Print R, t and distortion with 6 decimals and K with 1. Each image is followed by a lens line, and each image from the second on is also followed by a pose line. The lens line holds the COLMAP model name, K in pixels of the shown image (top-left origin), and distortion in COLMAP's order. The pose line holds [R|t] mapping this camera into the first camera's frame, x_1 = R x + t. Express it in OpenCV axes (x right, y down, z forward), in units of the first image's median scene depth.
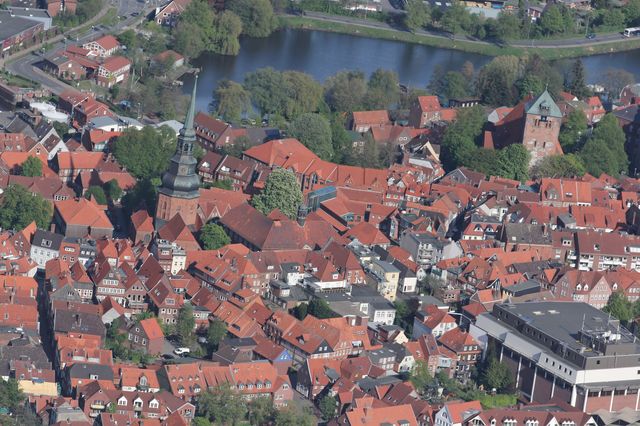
lens RADIAL K [[710.4, 0, 320.0], [0, 710.4, 213.0], [0, 0, 1]] dist [0.003343, -0.002199]
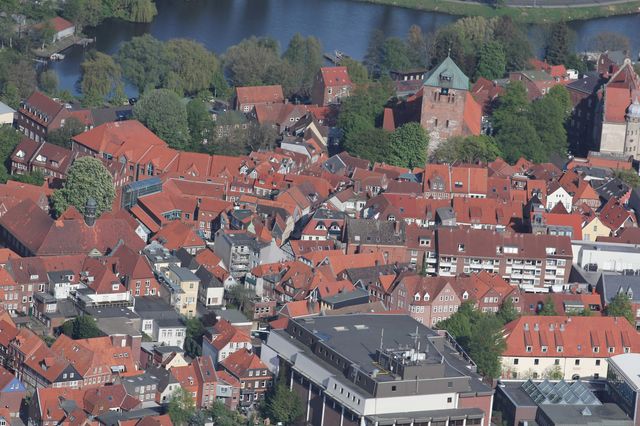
lens RADIAL K [[865.2, 0, 320.0], [0, 865.2, 213.0], [0, 0, 1]] dist [0.004324, -0.012024]
pose [[0.999842, -0.013349, -0.011773, 0.257377], [0.013320, 0.999908, -0.002601, 0.009742], [0.011807, 0.002443, 0.999927, 0.011810]]
